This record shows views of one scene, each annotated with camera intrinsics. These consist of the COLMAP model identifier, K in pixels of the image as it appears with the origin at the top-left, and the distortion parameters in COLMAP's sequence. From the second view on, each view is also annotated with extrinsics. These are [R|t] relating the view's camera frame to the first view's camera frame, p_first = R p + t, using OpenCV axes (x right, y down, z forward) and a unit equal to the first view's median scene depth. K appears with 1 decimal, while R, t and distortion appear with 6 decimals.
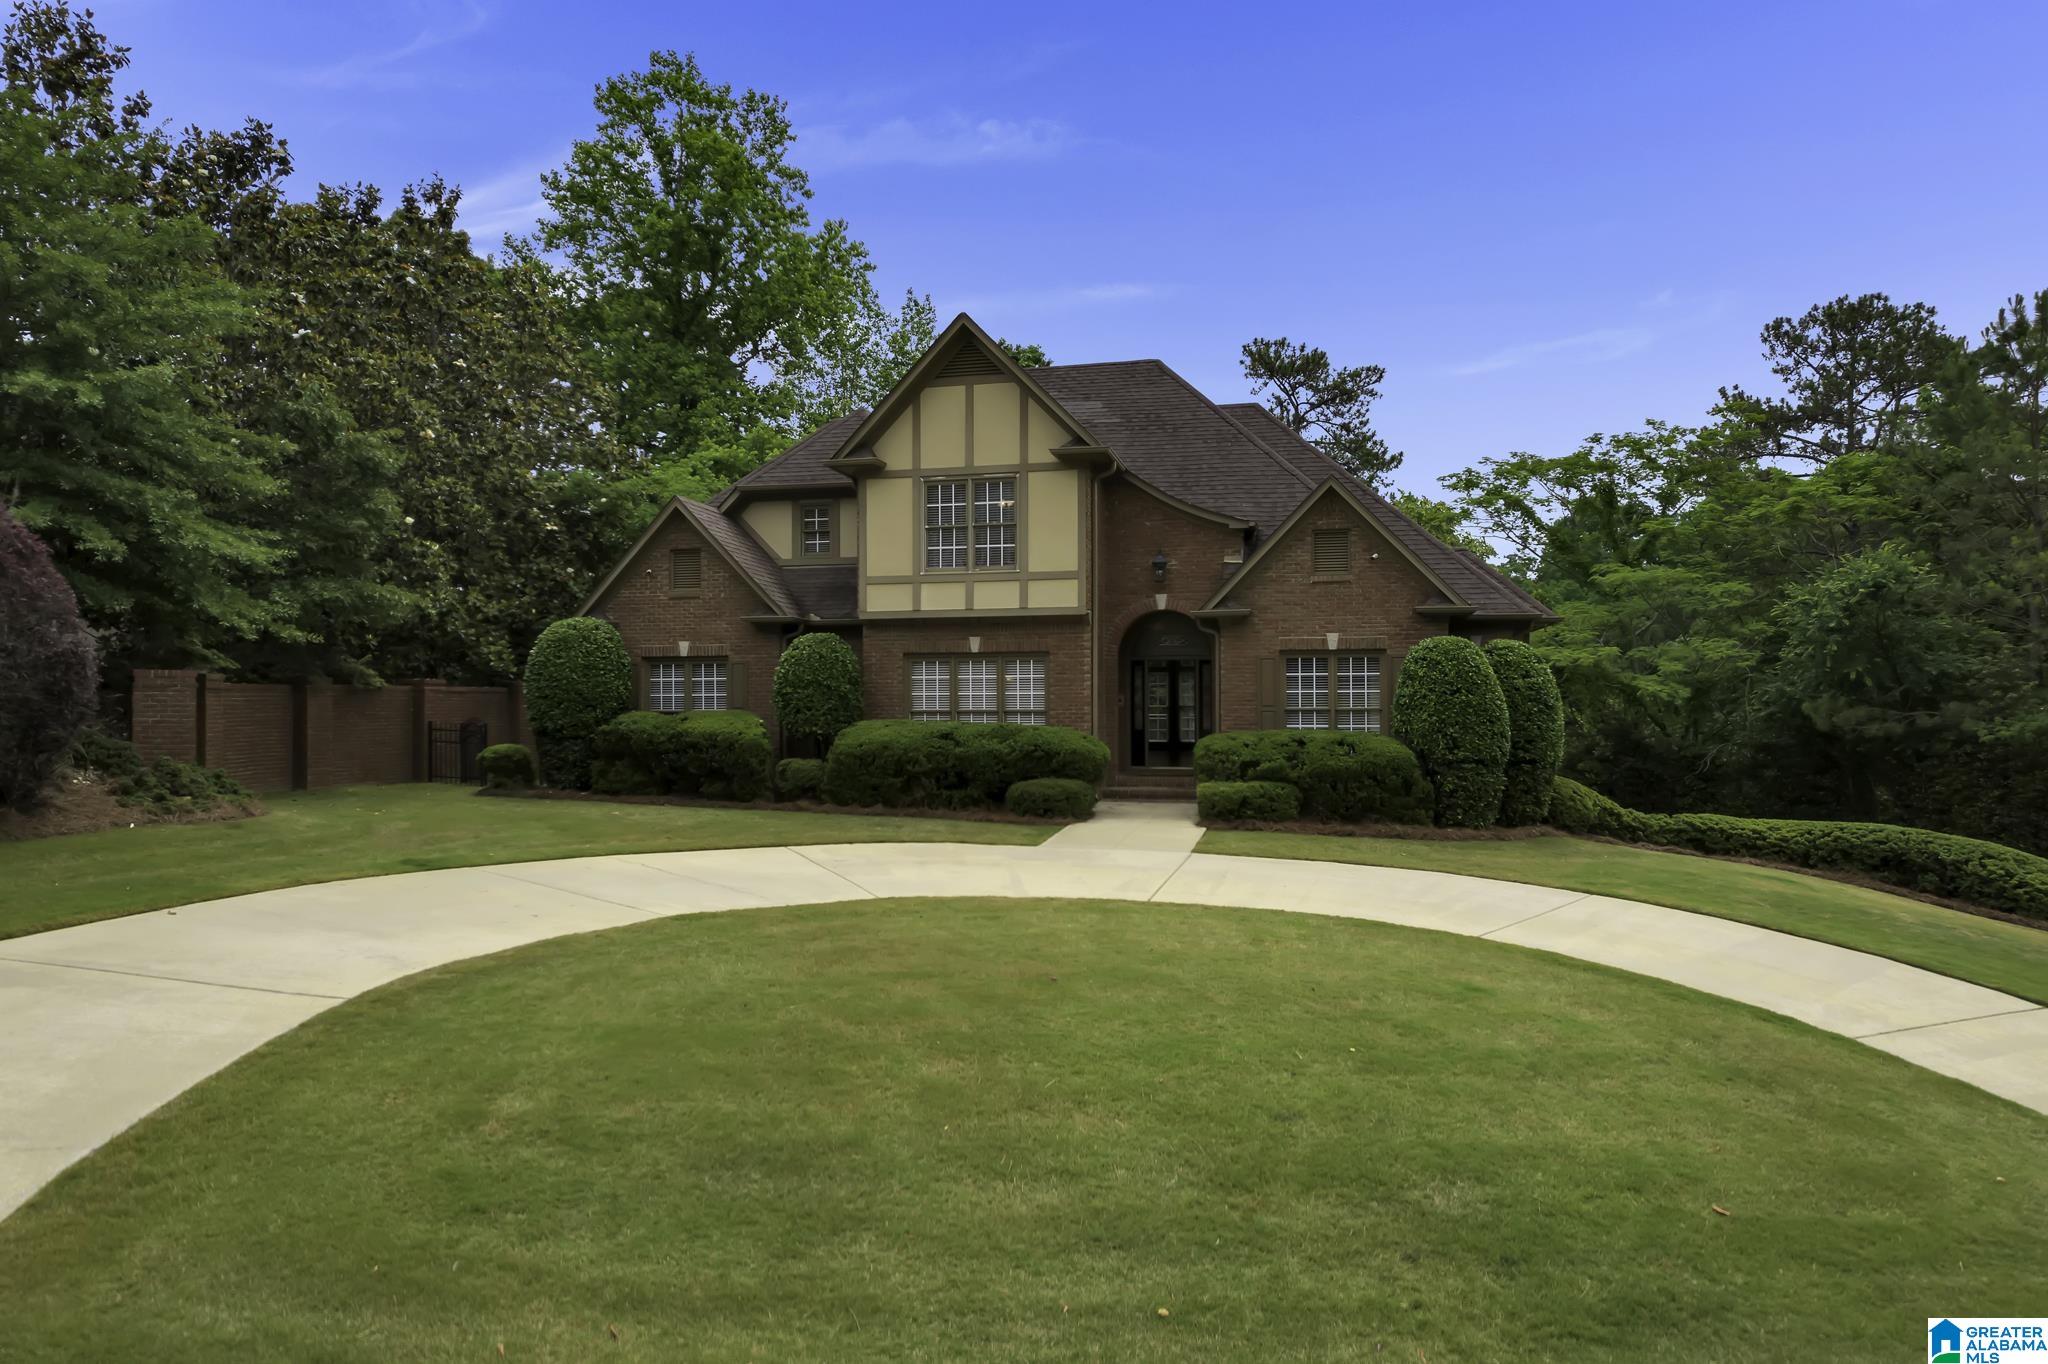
lens RADIAL K [[1309.4, 0, 1026.3], [0, 1309.4, 693.6], [0, 0, 1]] dist [-0.074850, 0.066616]
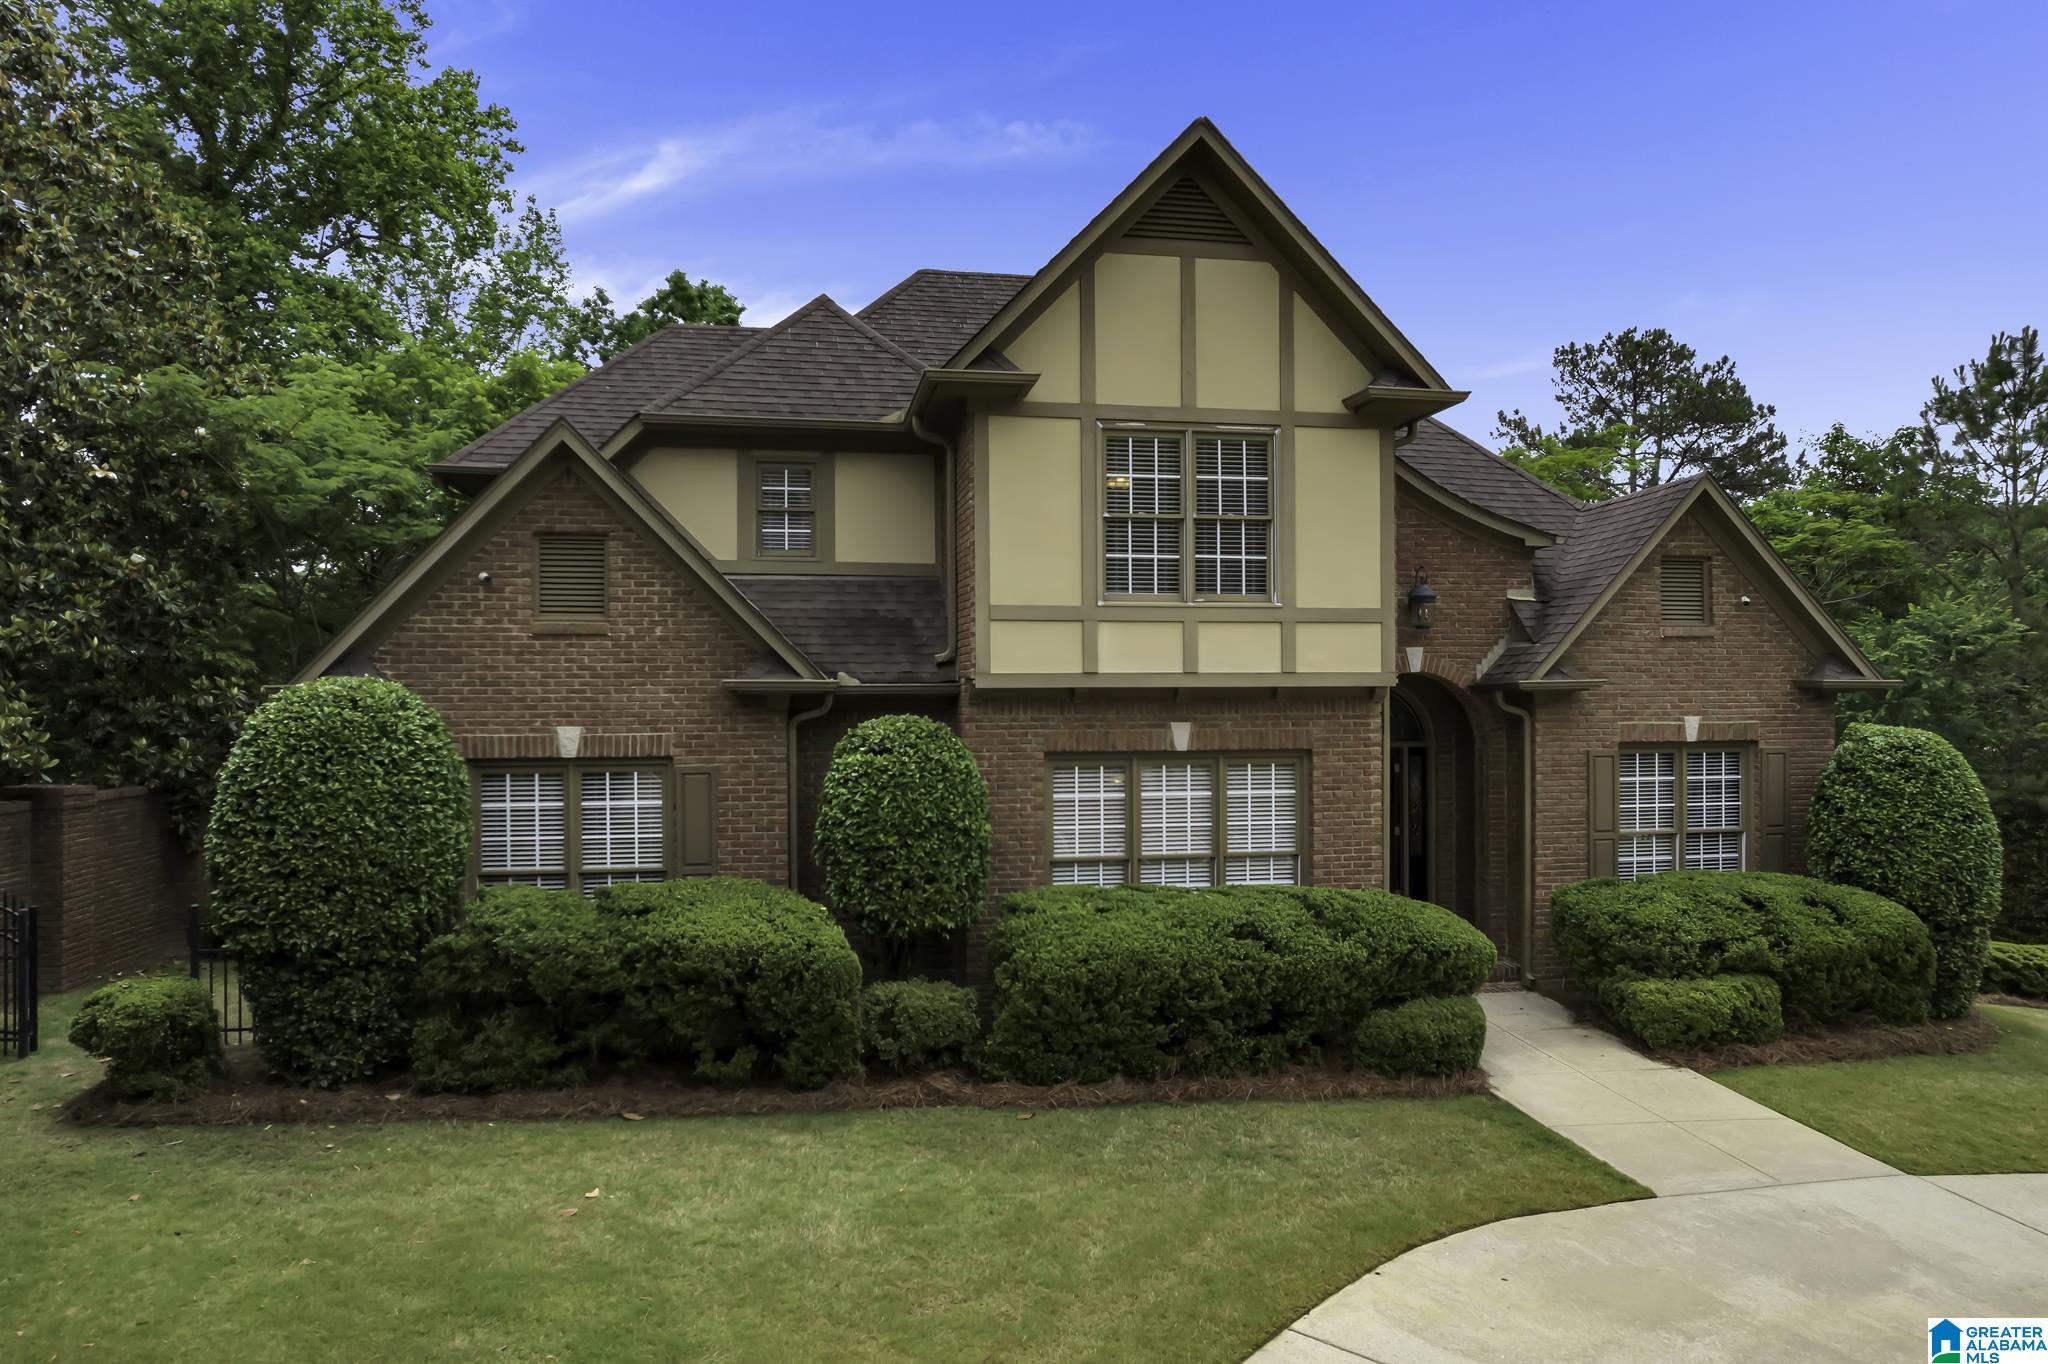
lens RADIAL K [[1314.1, 0, 1027.3], [0, 1314.1, 697.2], [0, 0, 1]] dist [-0.071953, 0.063179]
pose [[0.917615, 0.001318, 0.397467, -0.316729], [-0.000972, 0.999999, -0.001072, -0.053469], [-0.397468, 0.000597, 0.917616, 0.526720]]
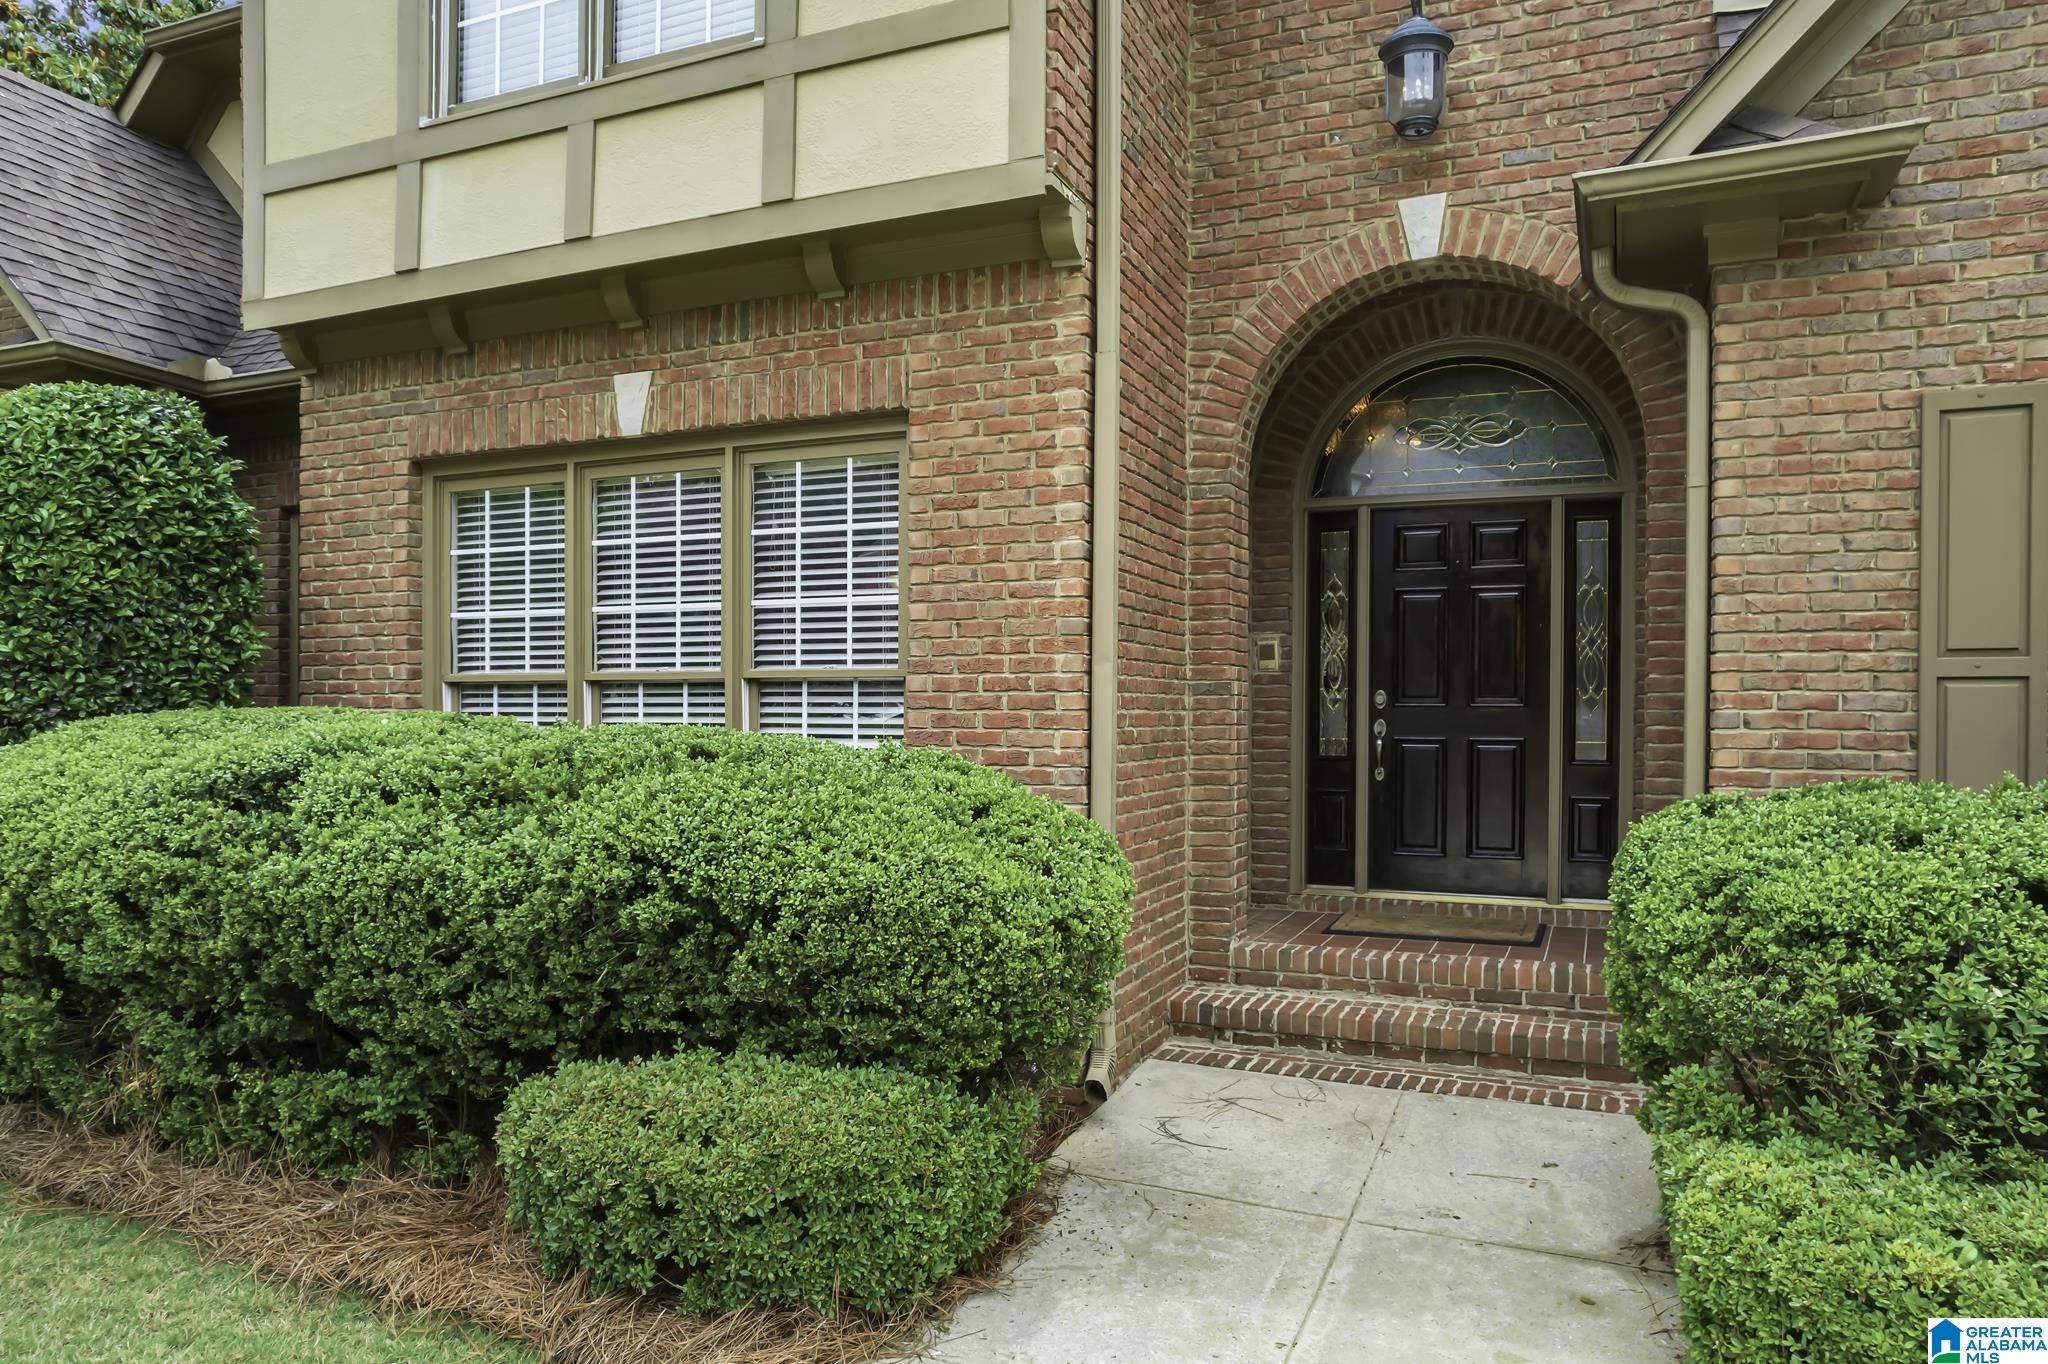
lens RADIAL K [[1343.1, 0, 1027.9], [0, 1343.1, 739.3], [0, 0, 1]] dist [-0.073626, 0.064937]
pose [[0.984889, 0.010437, -0.172870, 0.077365], [-0.005894, 0.999624, 0.026776, 0.018049], [0.173085, -0.025352, 0.984581, 0.770031]]
